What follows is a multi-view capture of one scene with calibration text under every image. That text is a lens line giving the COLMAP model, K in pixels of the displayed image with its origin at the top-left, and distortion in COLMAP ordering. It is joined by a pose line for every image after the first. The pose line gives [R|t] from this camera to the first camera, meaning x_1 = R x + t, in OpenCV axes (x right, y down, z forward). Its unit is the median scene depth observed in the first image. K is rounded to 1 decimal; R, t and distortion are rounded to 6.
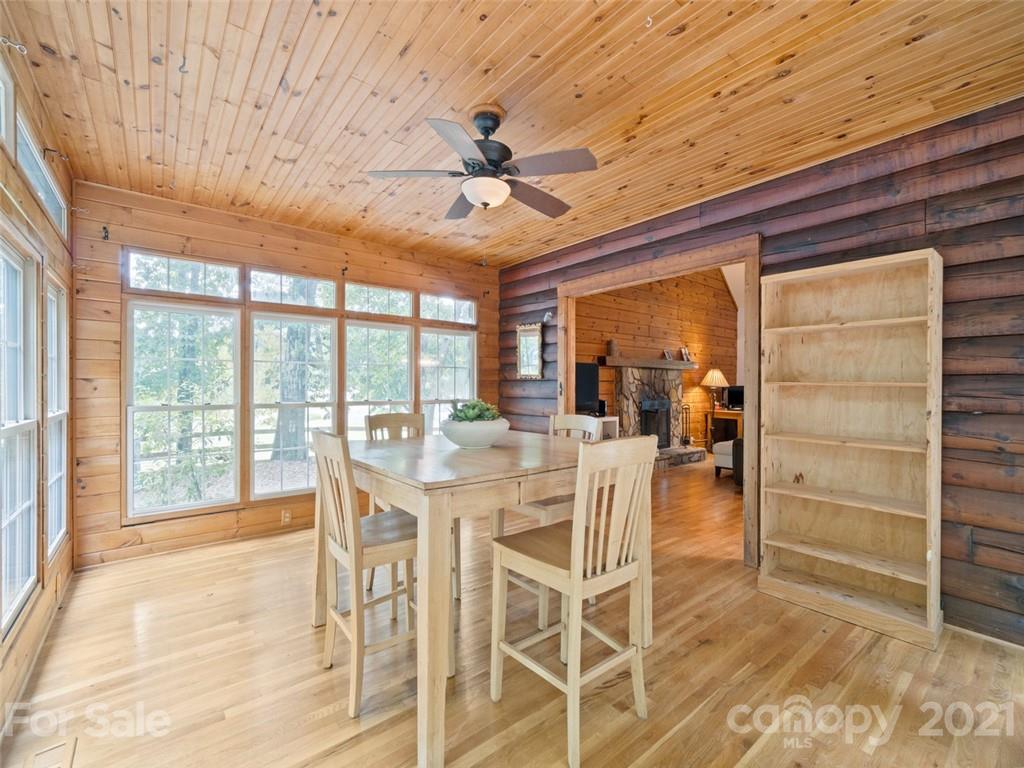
lens RADIAL K [[442.2, 0, 508.7], [0, 442.2, 386.4], [0, 0, 1]] dist [-0.007345, 0.001118]
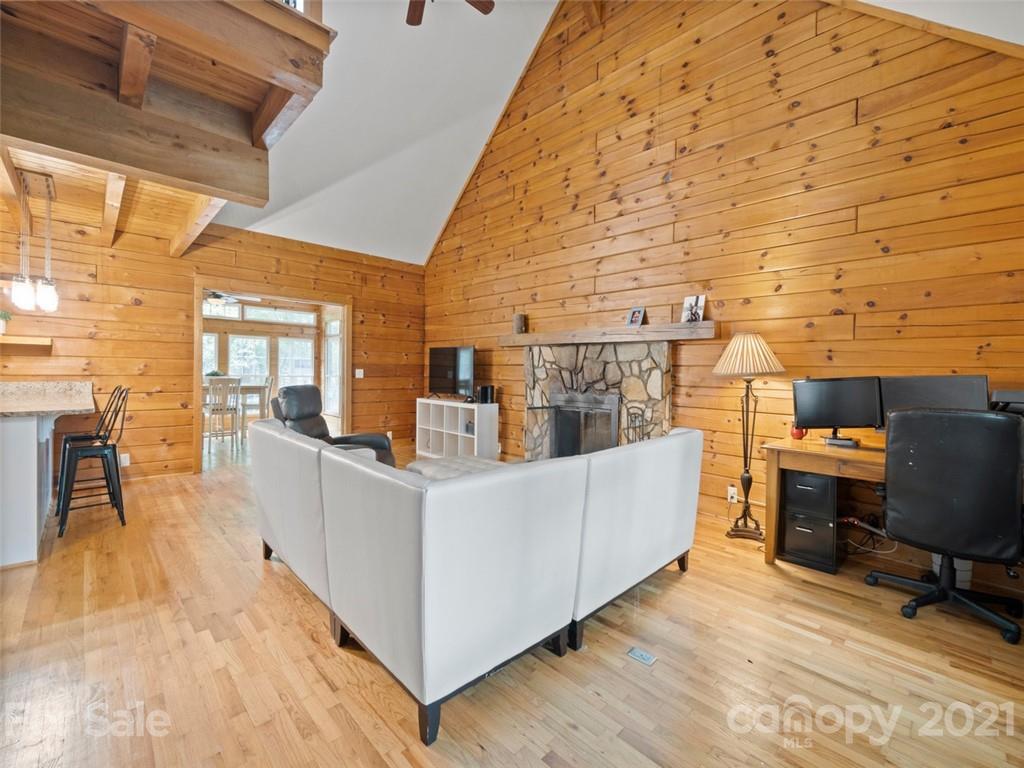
lens RADIAL K [[442.2, 0, 507.9], [0, 442.2, 377.4], [0, 0, 1]] dist [-0.007345, 0.001118]
pose [[0.088868, 0.013301, -0.995955, 0.909403], [-0.018500, 0.999760, 0.011701, 0.001812], [0.995872, 0.017385, 0.089092, 0.793853]]
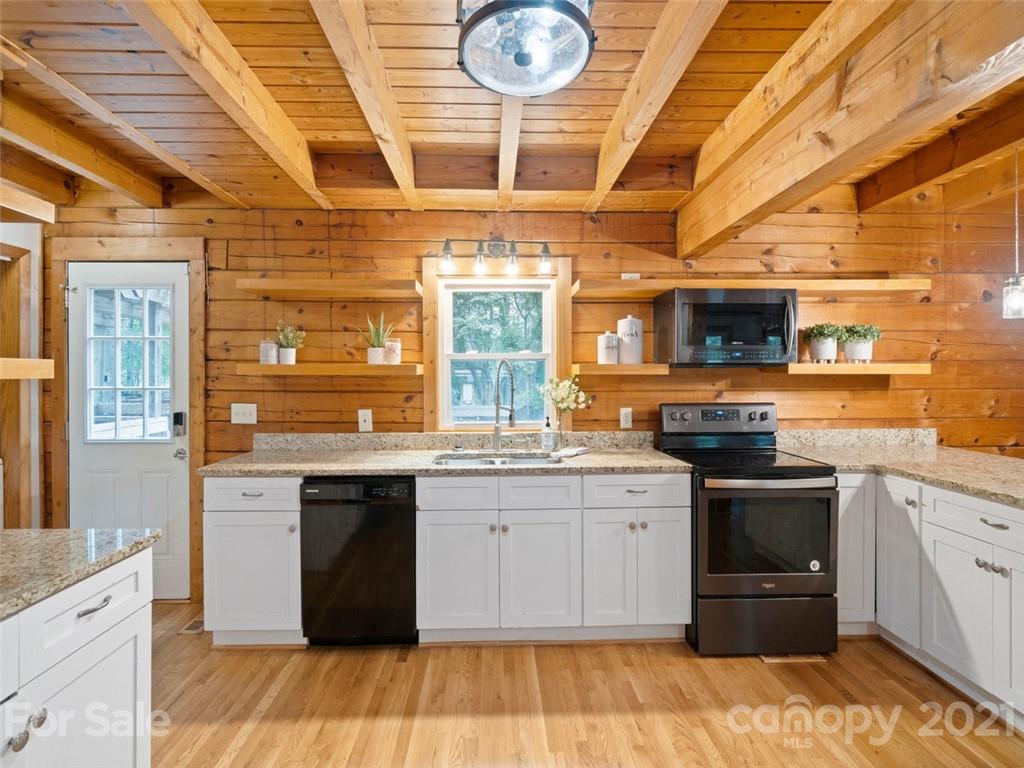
lens RADIAL K [[482.8, 0, 504.8], [0, 482.8, 375.2], [0, 0, 1]] dist [-0.009162, 0.002871]
pose [[-0.605715, 0.000520, -0.795682, 0.821655], [0.002057, 0.999997, -0.000912, -0.019885], [0.795679, -0.002189, -0.605715, 0.266268]]
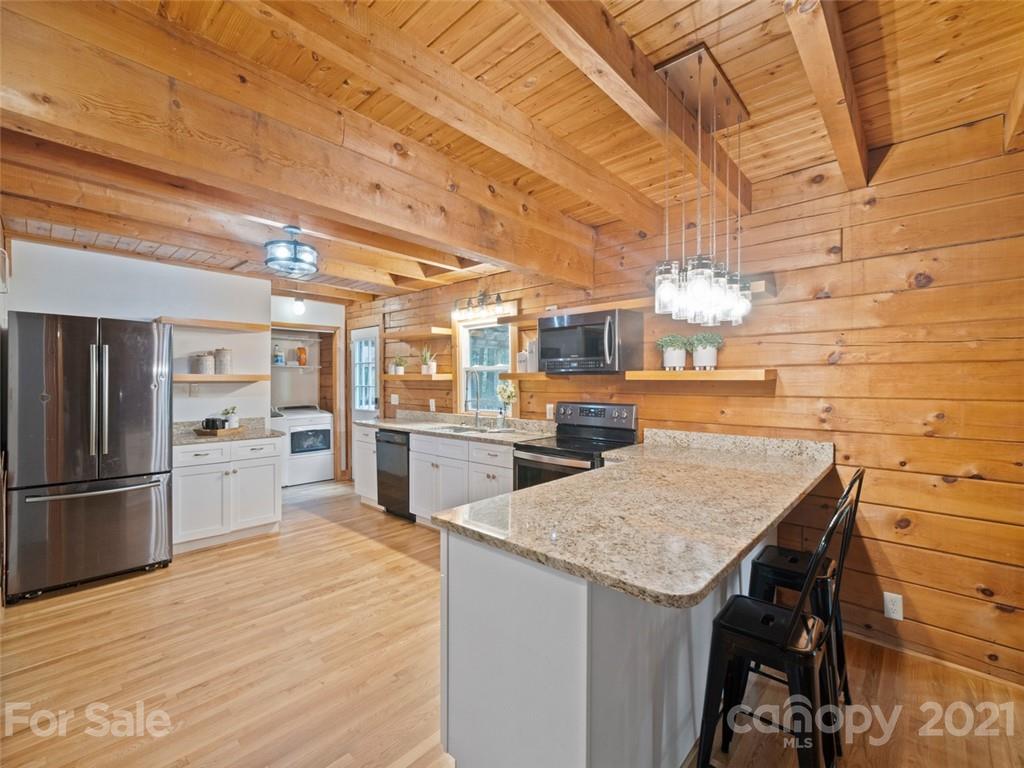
lens RADIAL K [[442.2, 0, 501.0], [0, 442.2, 386.0], [0, 0, 1]] dist [-0.007345, 0.001118]
pose [[-0.990996, -0.001604, -0.133883, 0.571931], [-0.002954, 0.999947, 0.009891, -0.018674], [0.133860, 0.010197, -0.990948, 0.587266]]
